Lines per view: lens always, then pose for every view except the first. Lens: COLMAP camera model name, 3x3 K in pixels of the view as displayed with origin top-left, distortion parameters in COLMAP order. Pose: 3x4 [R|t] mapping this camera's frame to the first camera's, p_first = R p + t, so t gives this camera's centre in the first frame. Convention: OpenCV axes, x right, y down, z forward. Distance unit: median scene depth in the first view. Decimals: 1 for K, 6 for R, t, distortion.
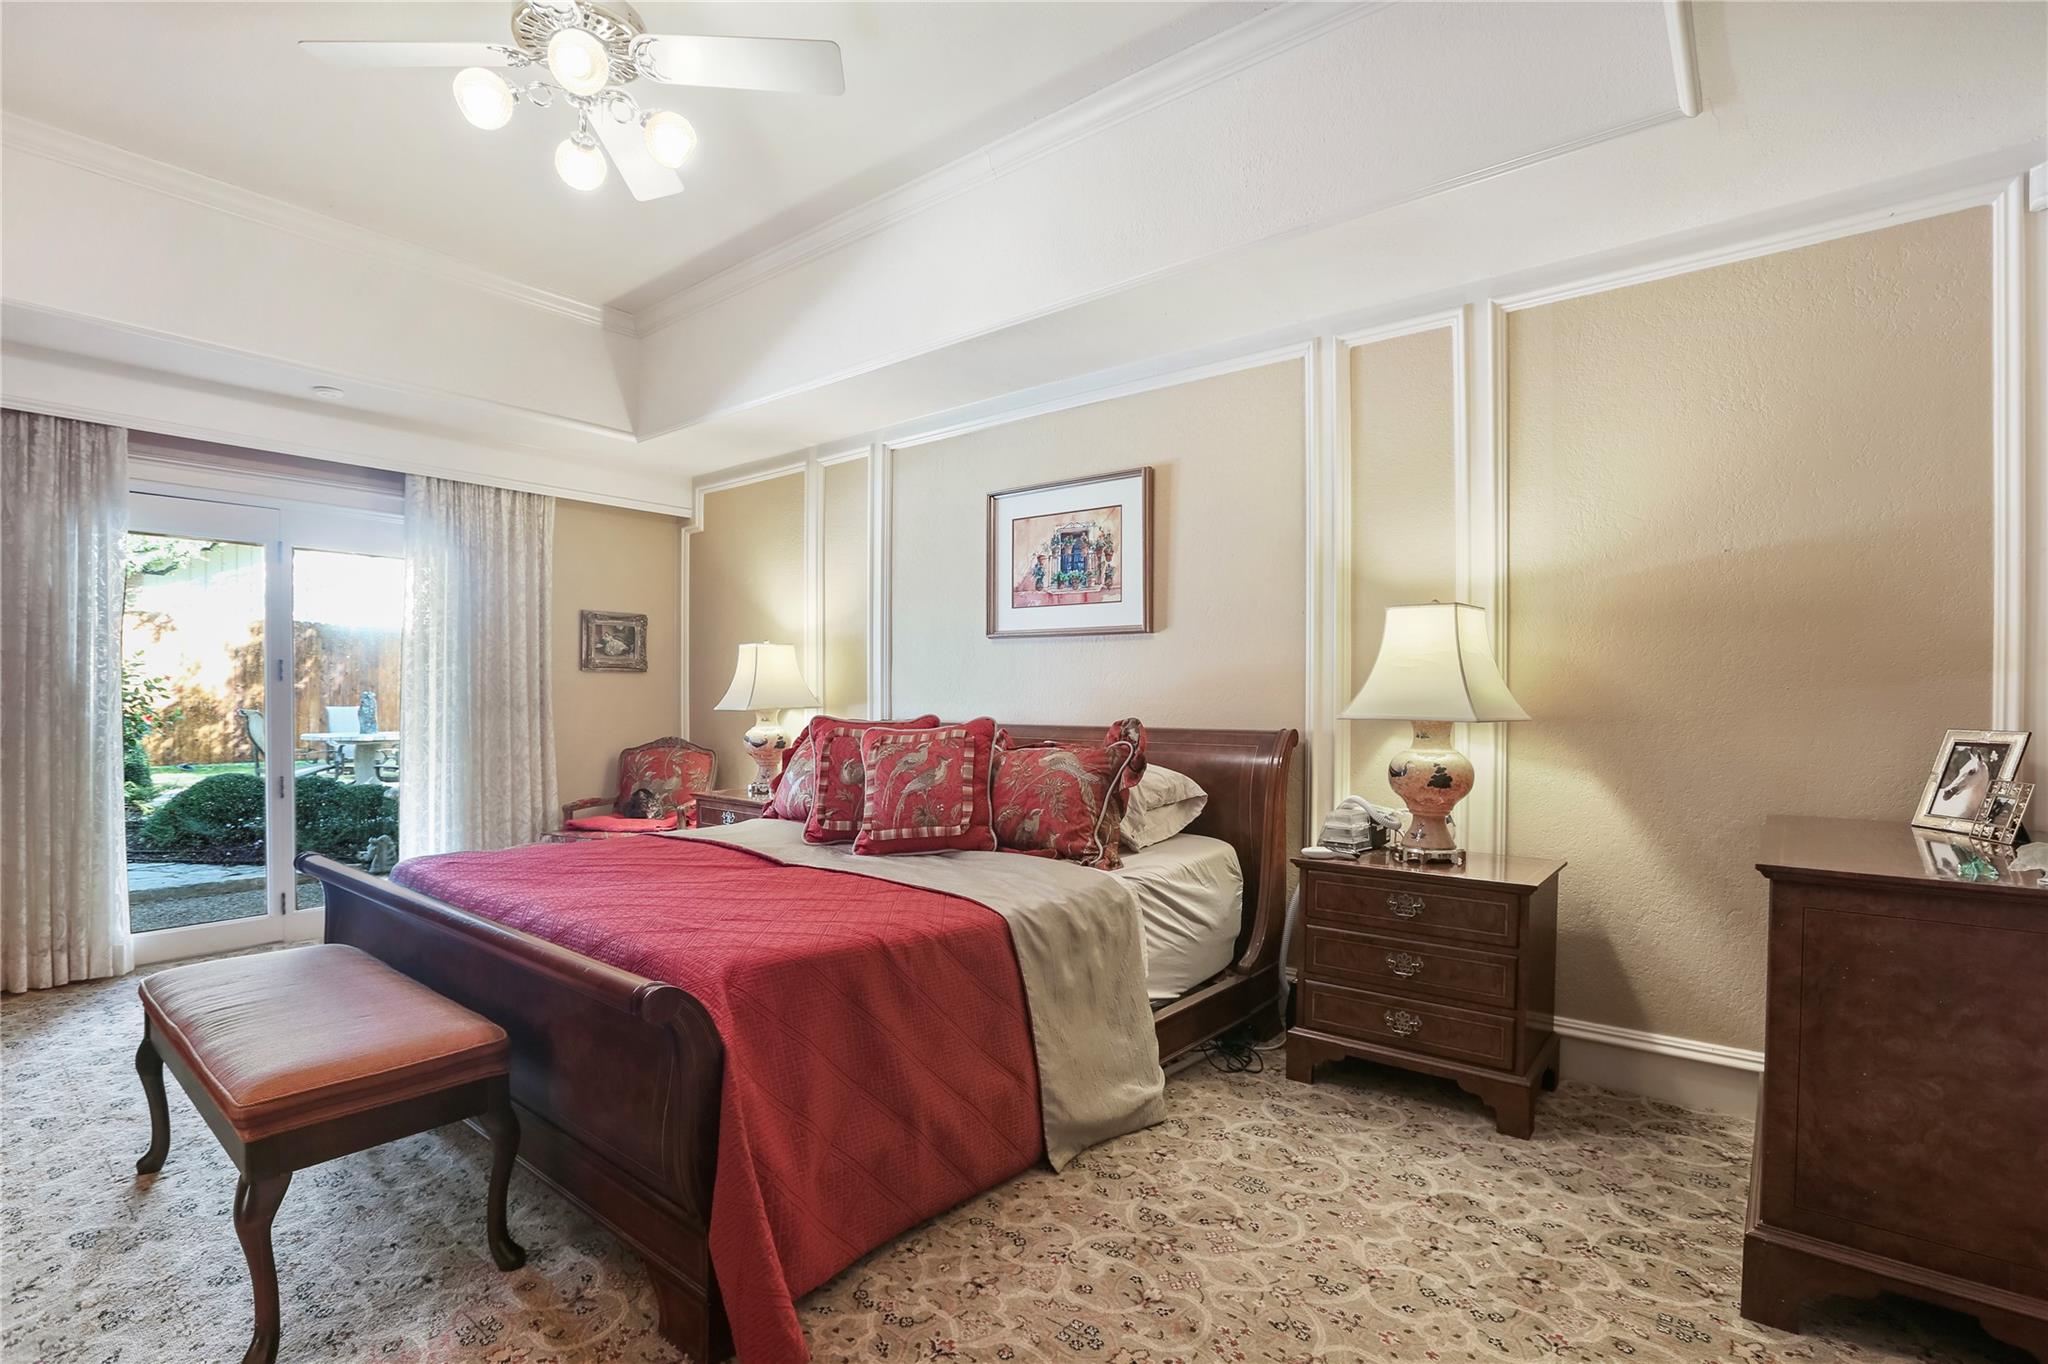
lens RADIAL K [[995.2, 0, 1031.4], [0, 995.2, 693.7], [0, 0, 1]] dist [-0.045486, 0.021978]
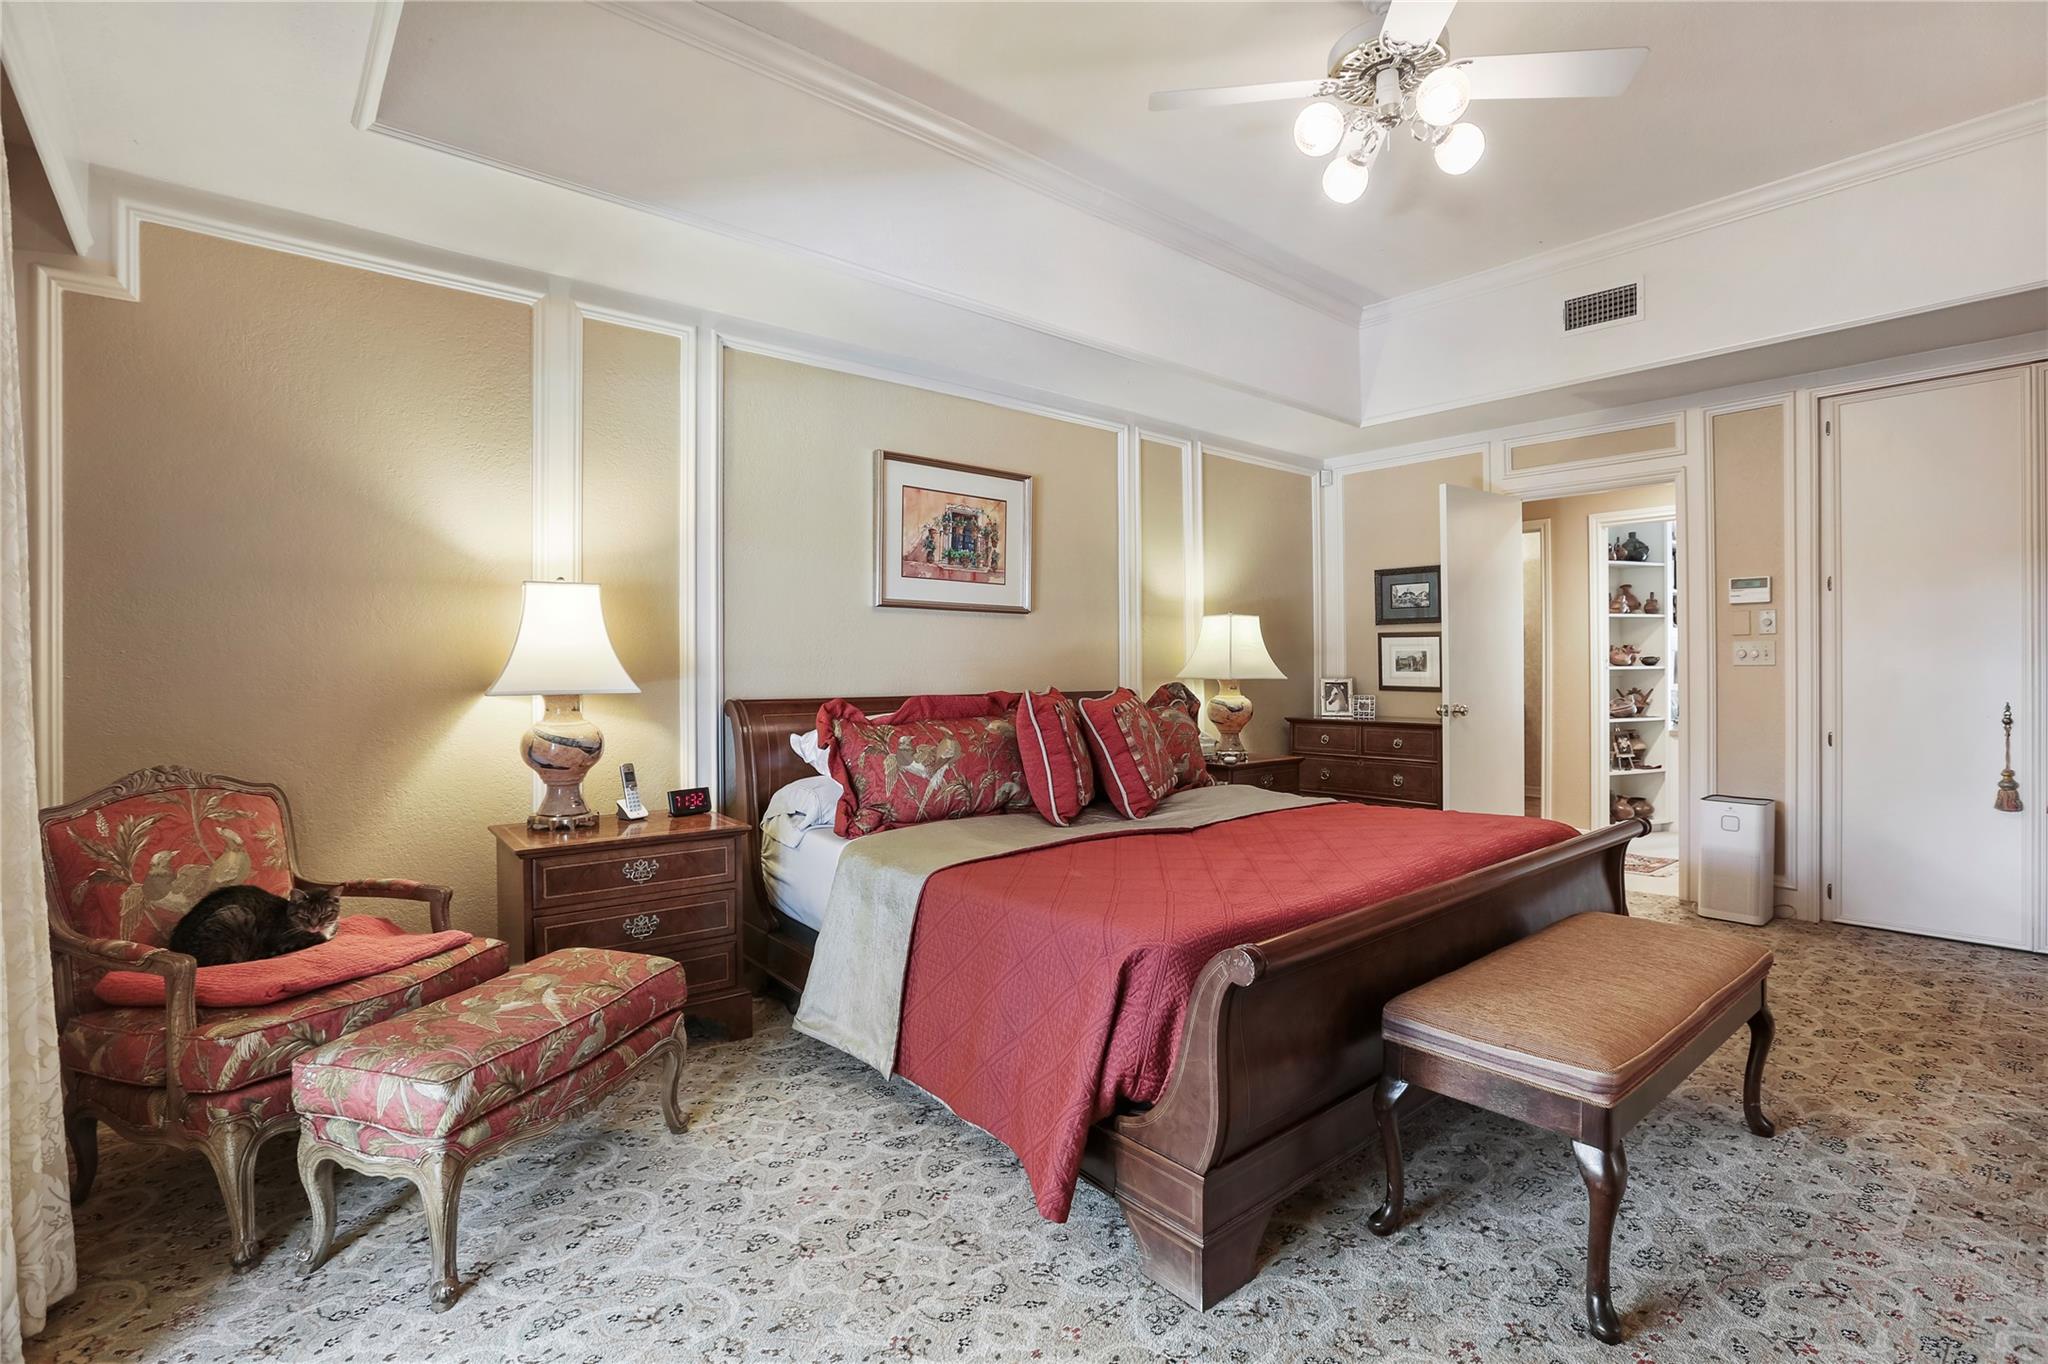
lens RADIAL K [[926.4, 0, 1015.9], [0, 926.4, 693.7], [0, 0, 1]] dist [-0.077693, 0.024949]
pose [[0.193189, -0.029632, 0.980714, -0.925651], [0.001992, 0.999554, 0.029809, 0.001595], [-0.981160, -0.003806, 0.193162, 0.749721]]
